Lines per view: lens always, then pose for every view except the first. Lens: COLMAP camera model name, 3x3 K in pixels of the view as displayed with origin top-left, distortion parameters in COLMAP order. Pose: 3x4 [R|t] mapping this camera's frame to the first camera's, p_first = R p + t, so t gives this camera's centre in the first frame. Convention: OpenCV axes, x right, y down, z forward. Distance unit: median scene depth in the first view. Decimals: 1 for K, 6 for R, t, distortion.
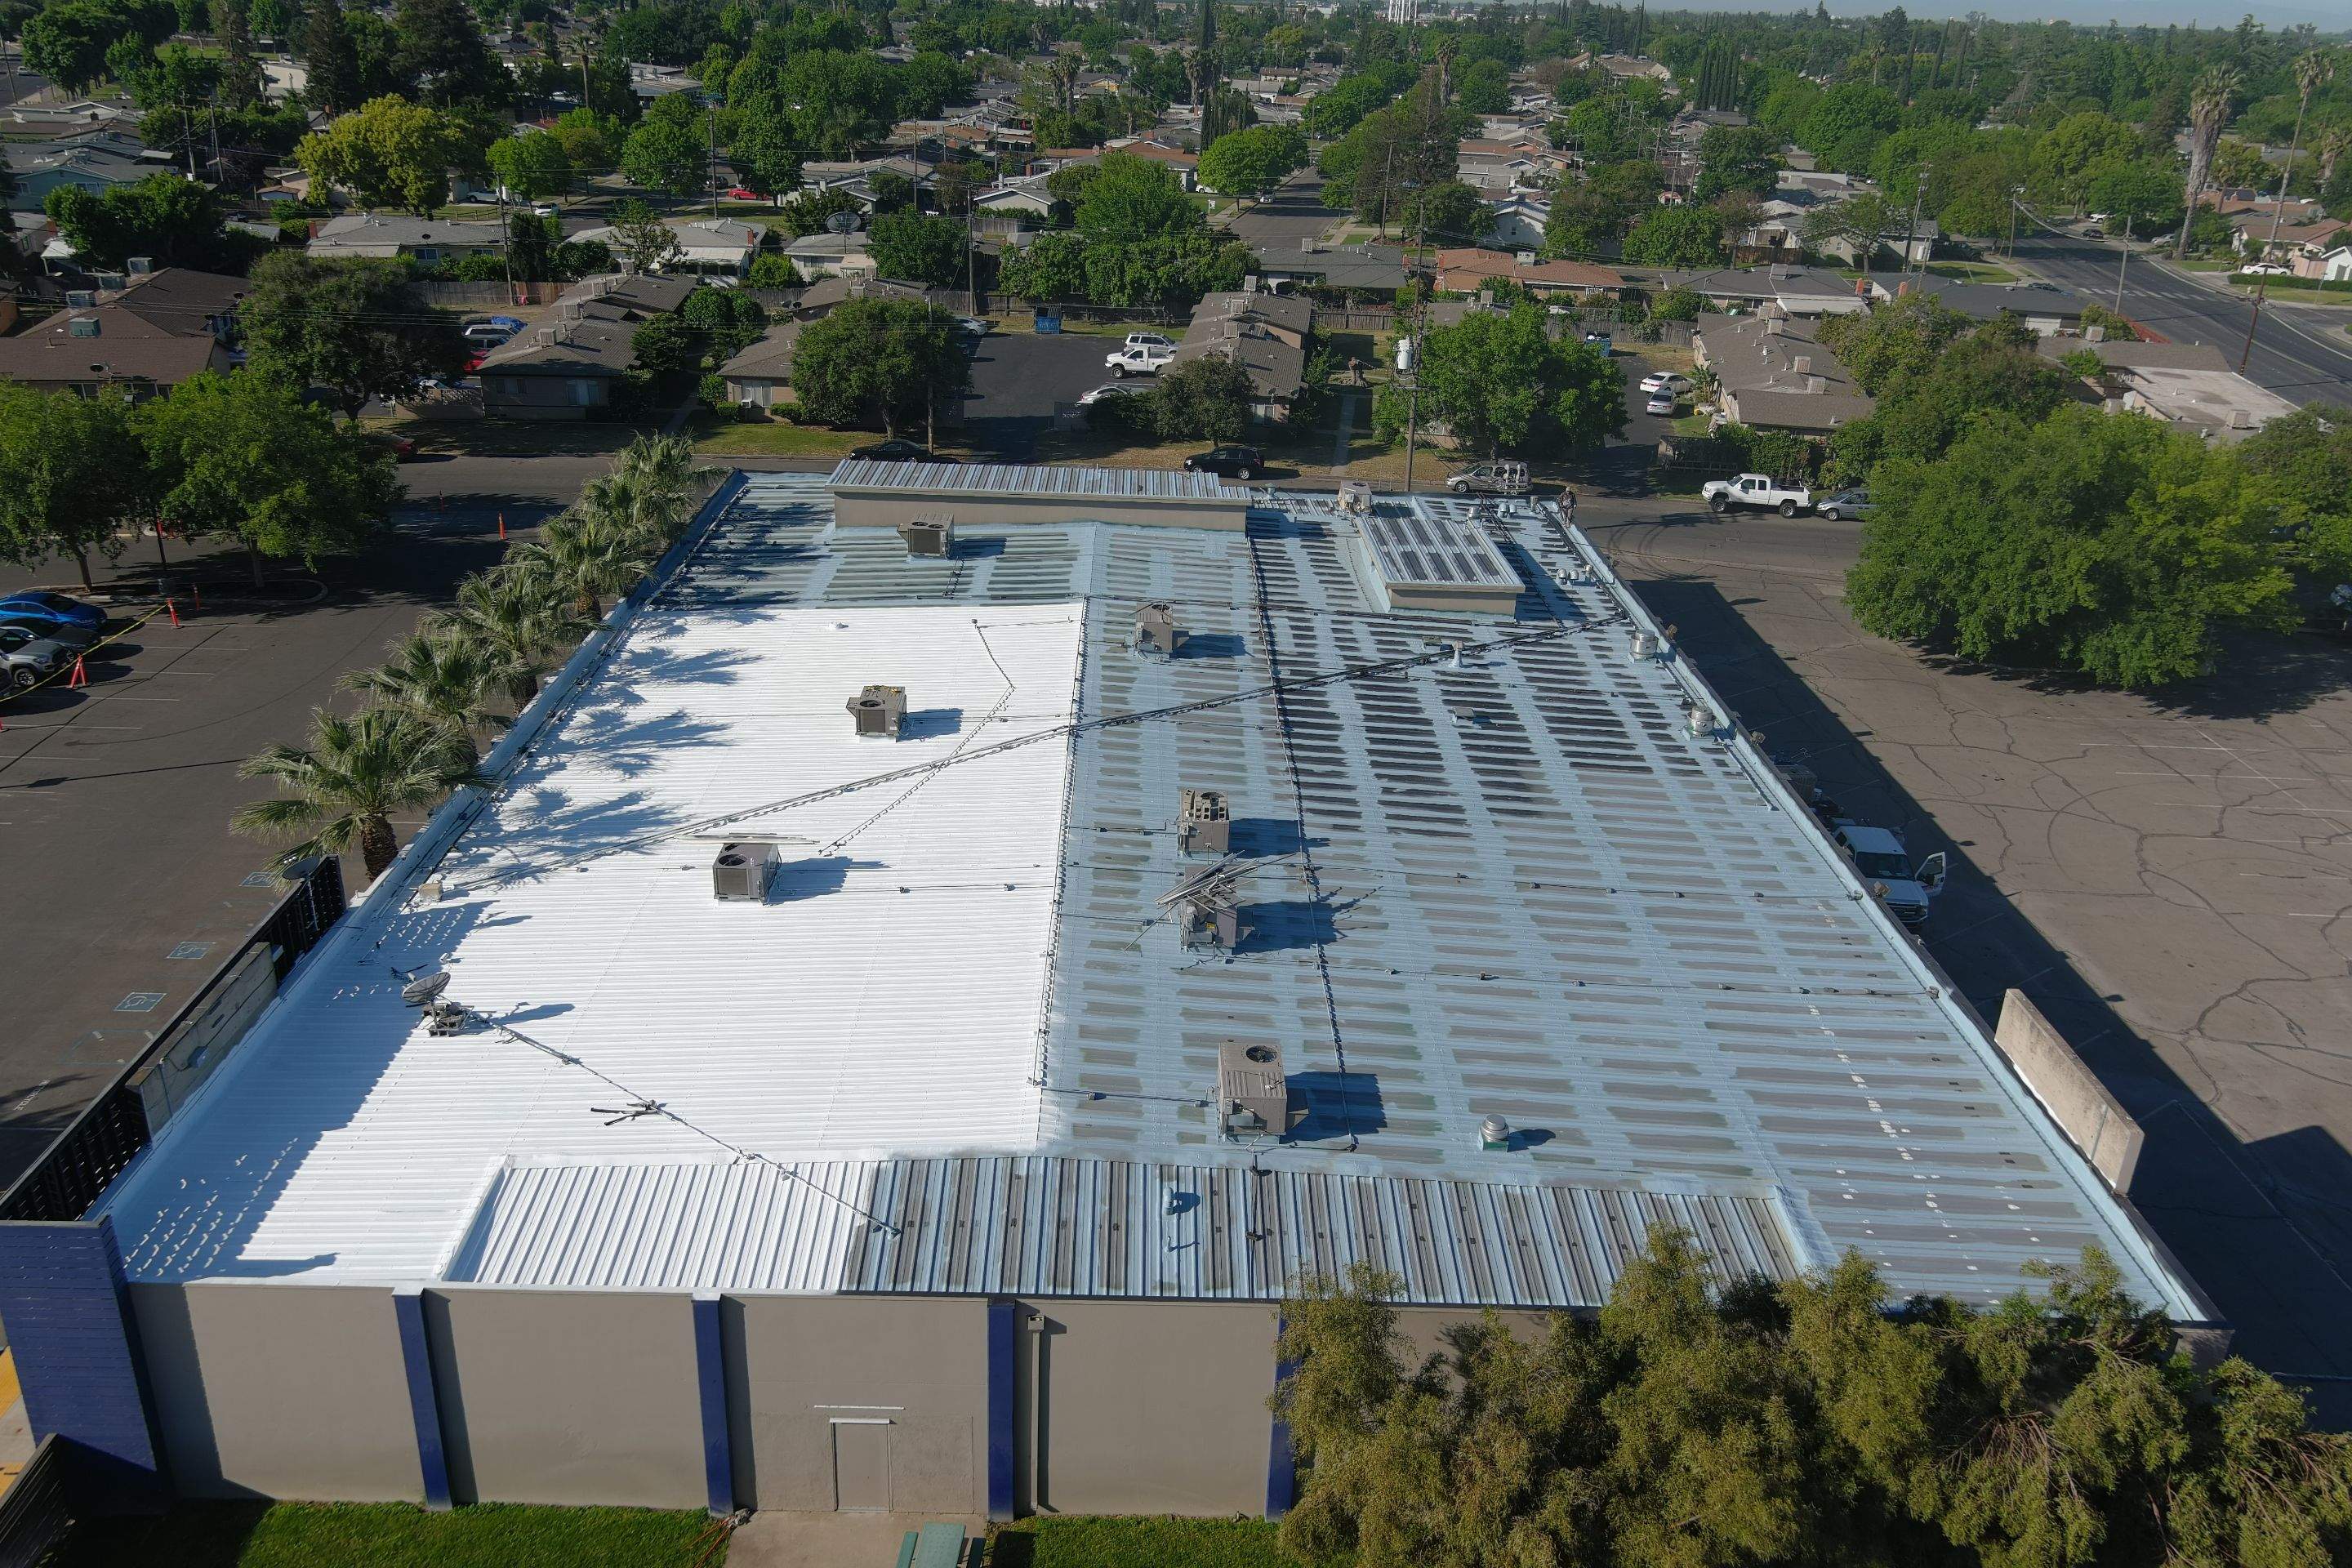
lens RADIAL K [[1813.7, 0, 1170.5], [0, 1813.7, 784.6], [0, 0, 1]] dist [0.018690, -0.011612]
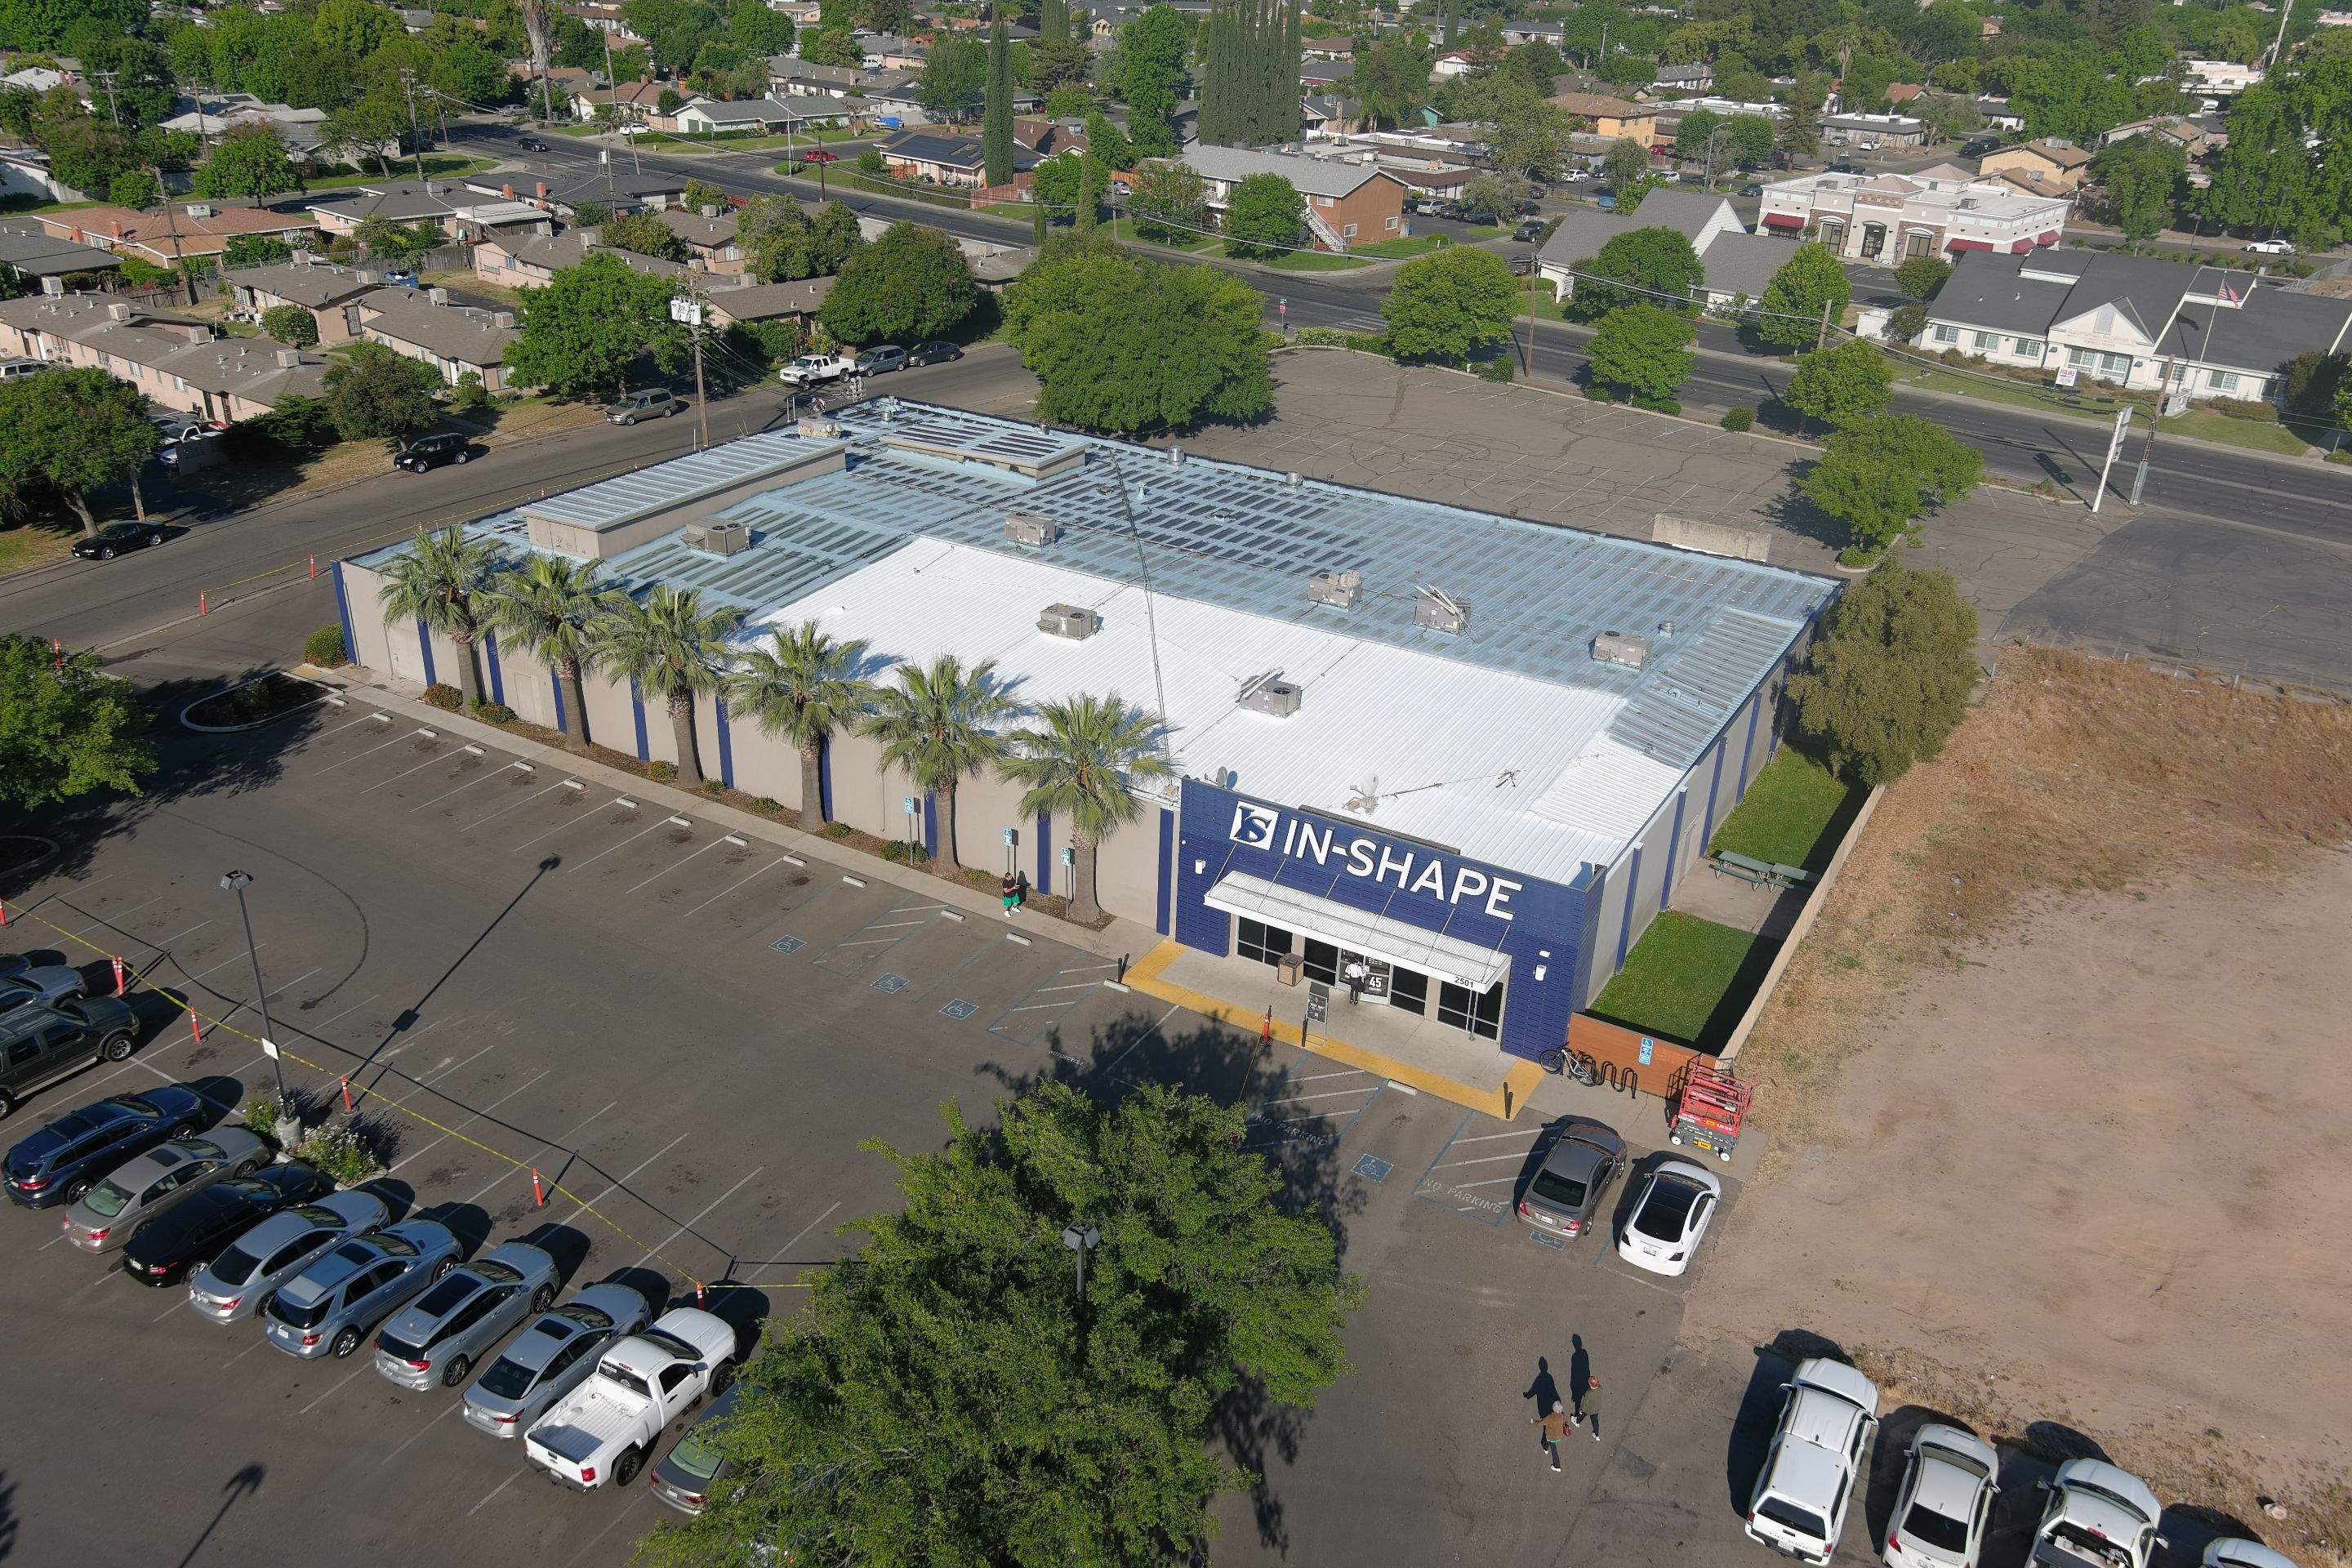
lens RADIAL K [[1813.7, 0, 1170.9], [0, 1813.7, 784.0], [0, 0, 1]] dist [0.018690, -0.011612]
pose [[0.518110, -0.391863, 0.760267, -1.024027], [0.329437, 0.911723, 0.245422, -0.202299], [-0.789325, 0.123304, 0.601467, 0.106689]]
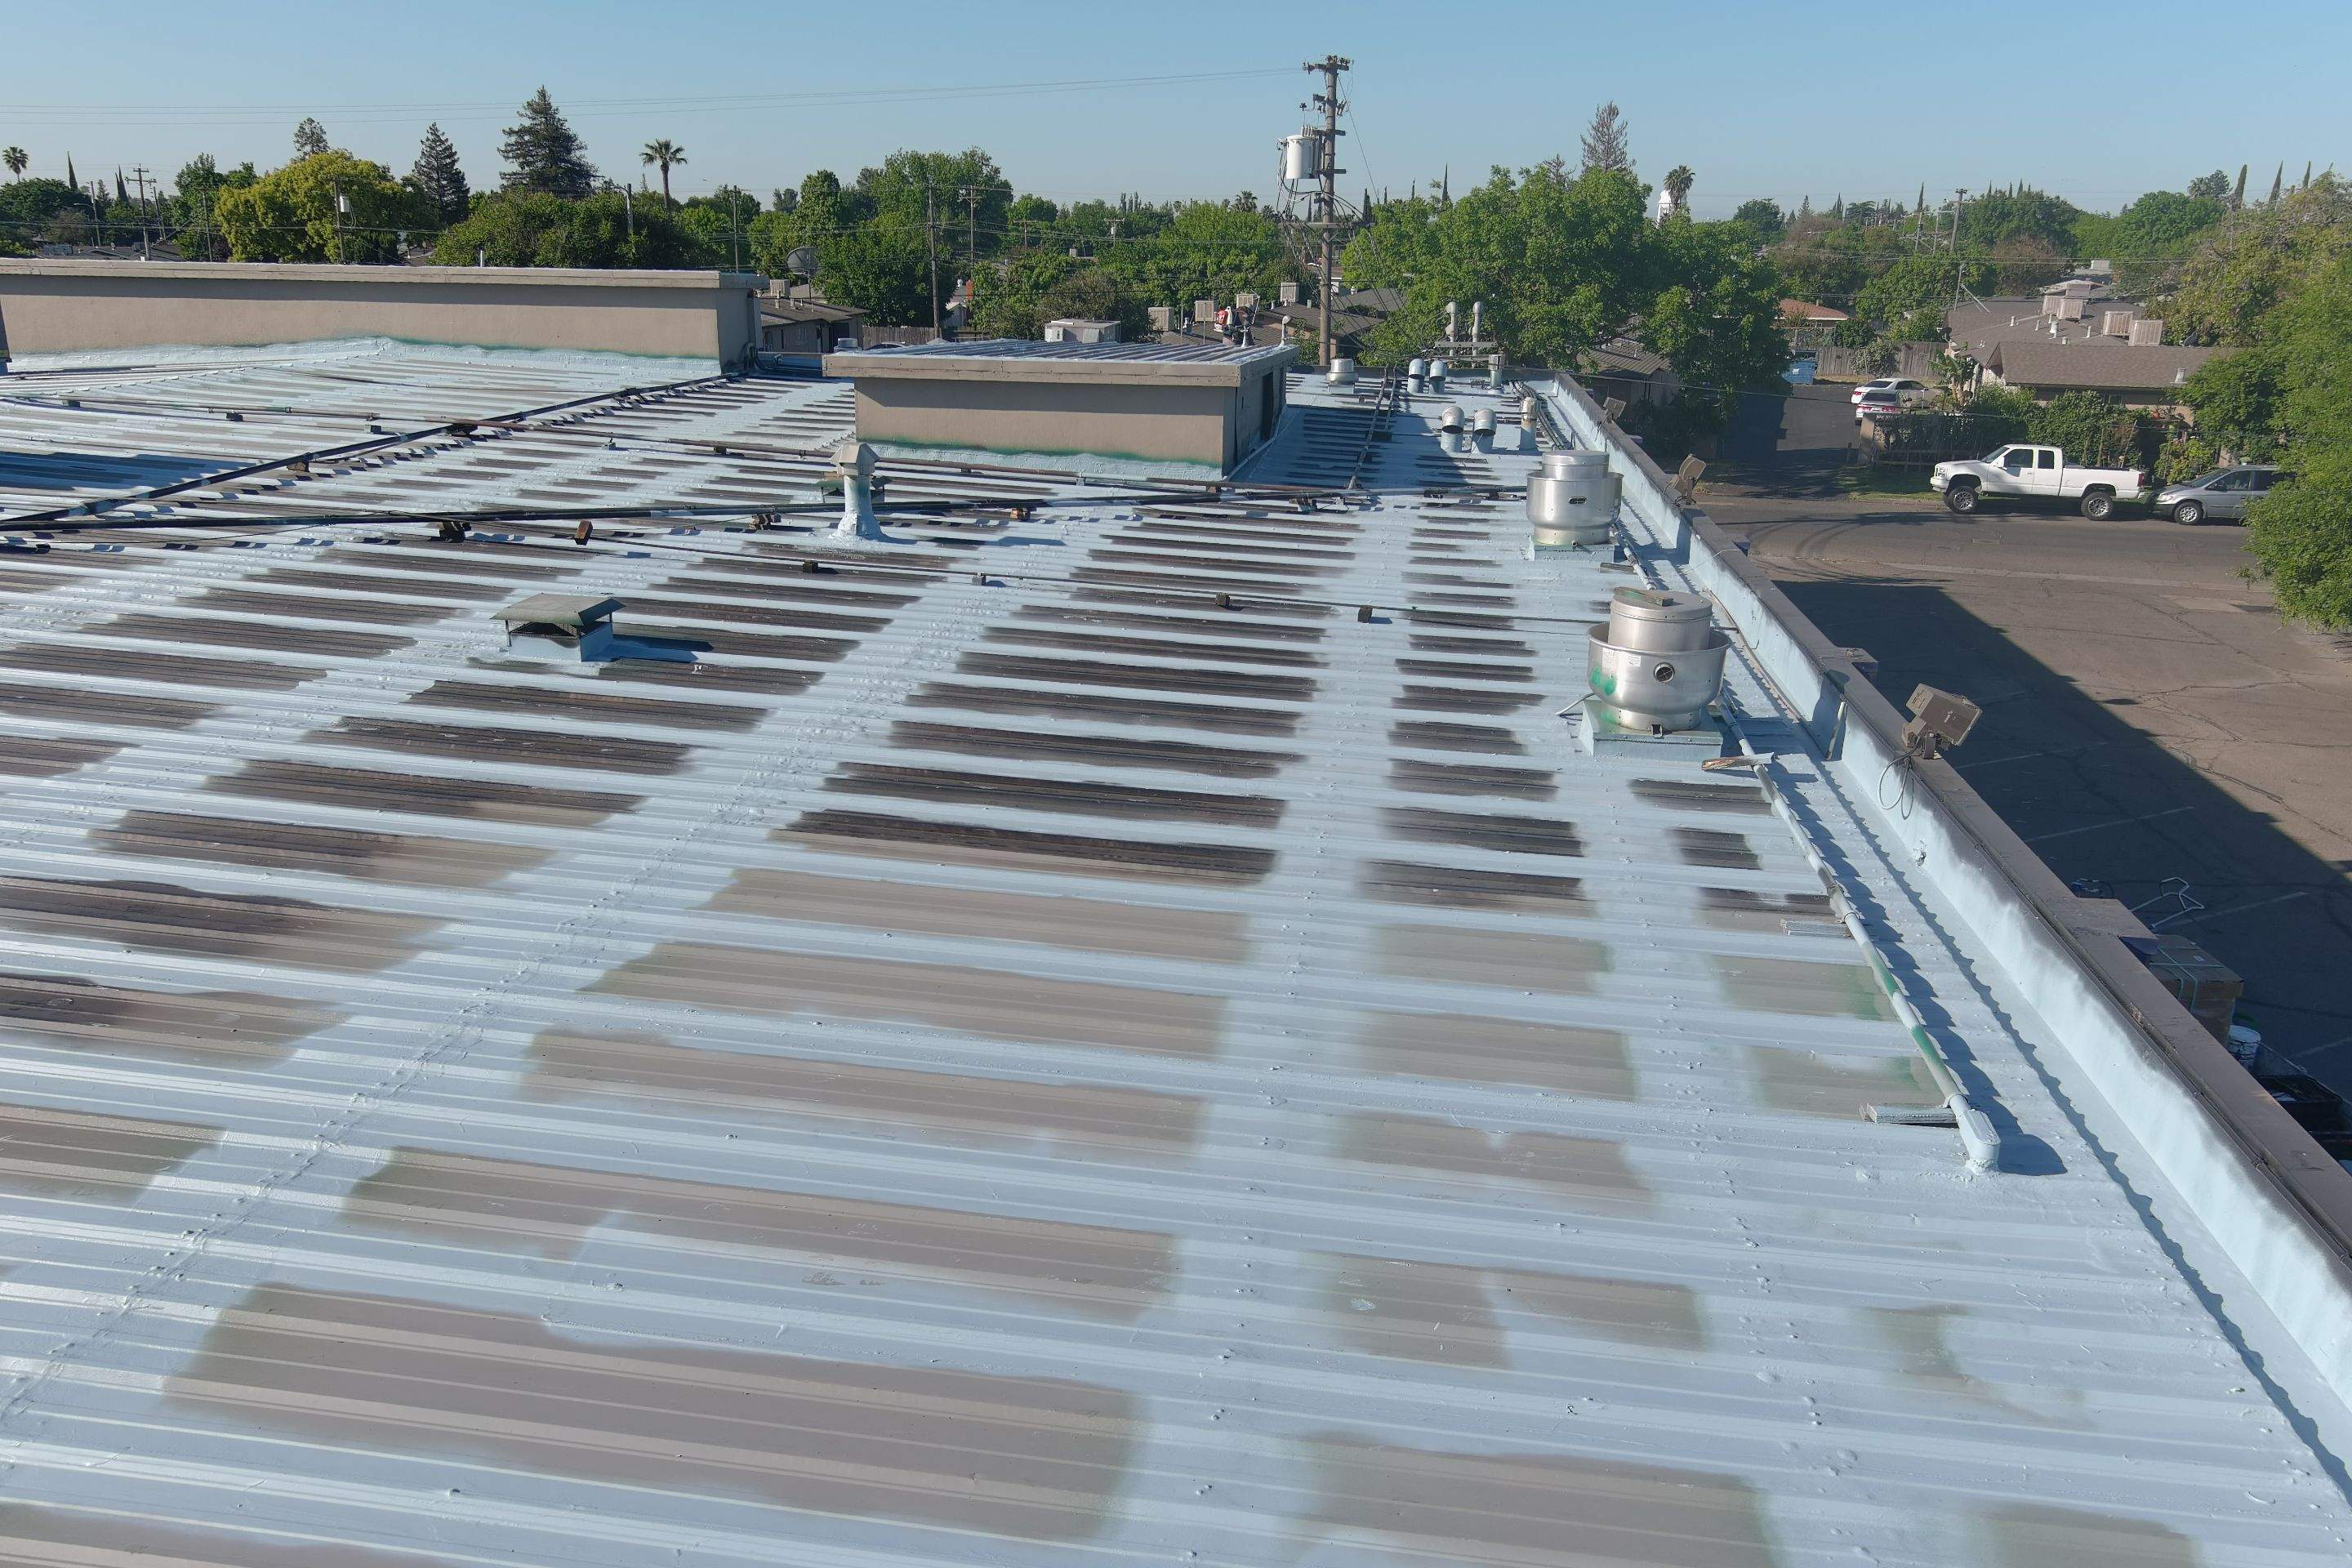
lens RADIAL K [[1813.7, 0, 1175.2], [0, 1813.7, 793.0], [0, 0, 1]] dist [0.018690, -0.011612]
pose [[0.989294, 0.018293, -0.144788, 0.239672], [-0.034926, 0.992960, -0.113185, 0.003839], [0.141698, 0.117030, 0.982968, 0.710071]]
